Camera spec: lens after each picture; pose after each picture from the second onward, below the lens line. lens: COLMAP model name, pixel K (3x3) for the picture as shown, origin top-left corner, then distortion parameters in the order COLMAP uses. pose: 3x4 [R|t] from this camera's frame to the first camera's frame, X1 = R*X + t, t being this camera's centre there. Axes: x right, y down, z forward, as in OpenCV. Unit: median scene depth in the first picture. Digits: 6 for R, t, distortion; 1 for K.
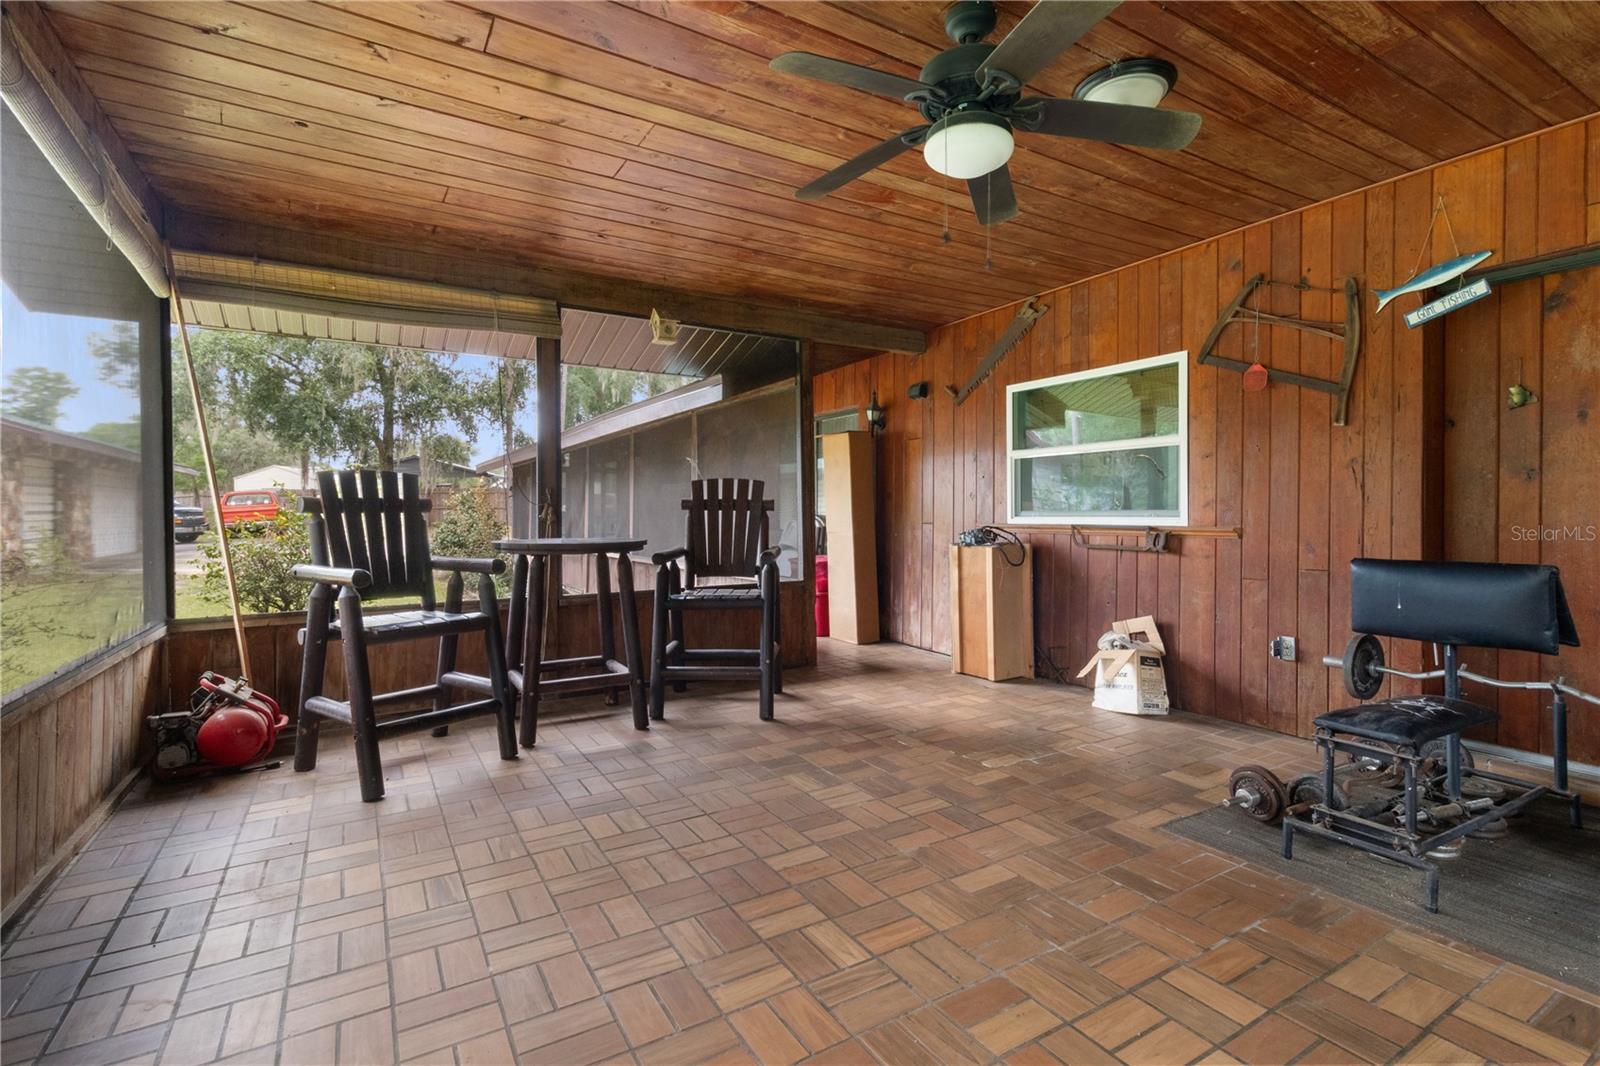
lens RADIAL K [[769.8, 0, 828.9], [0, 769.8, 520.6], [0, 0, 1]] dist [0.011799, -0.000107]
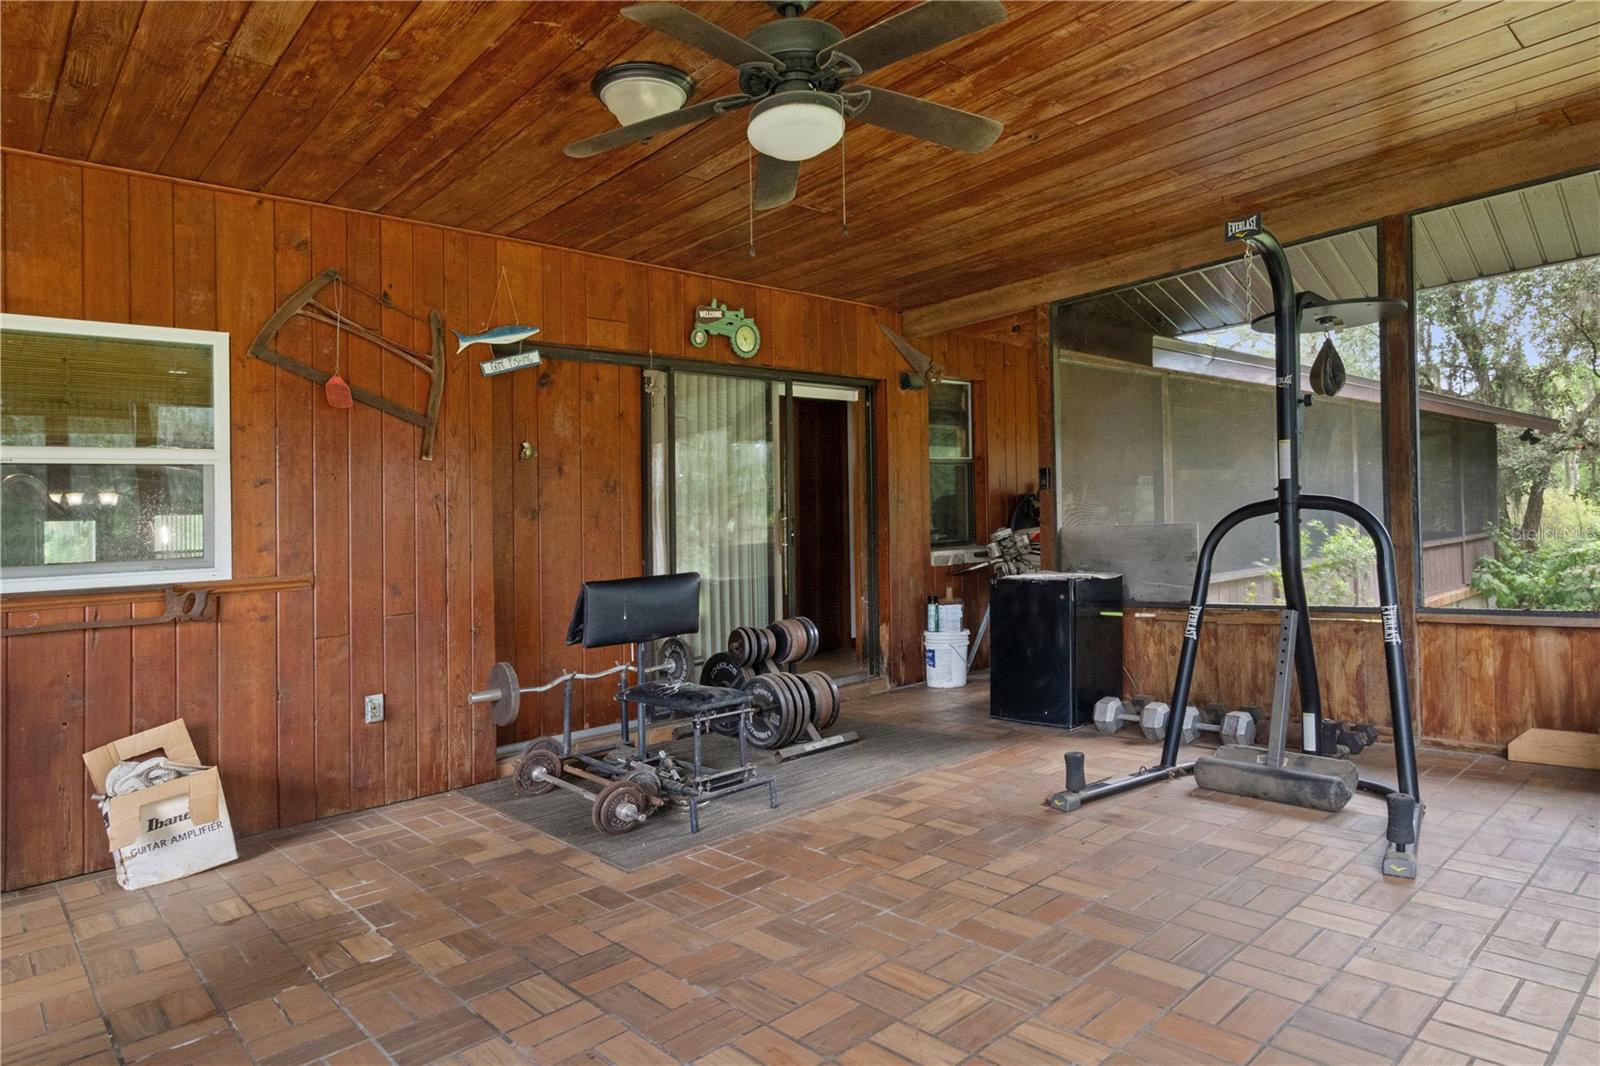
lens RADIAL K [[946.7, 0, 784.5], [0, 946.7, 574.8], [0, 0, 1]] dist [0.002569, -0.000411]
pose [[-0.180596, -0.029785, 0.983106, -0.644217], [0.063989, 0.997068, 0.041962, -0.001327], [-0.981474, 0.070486, -0.178160, 0.861634]]
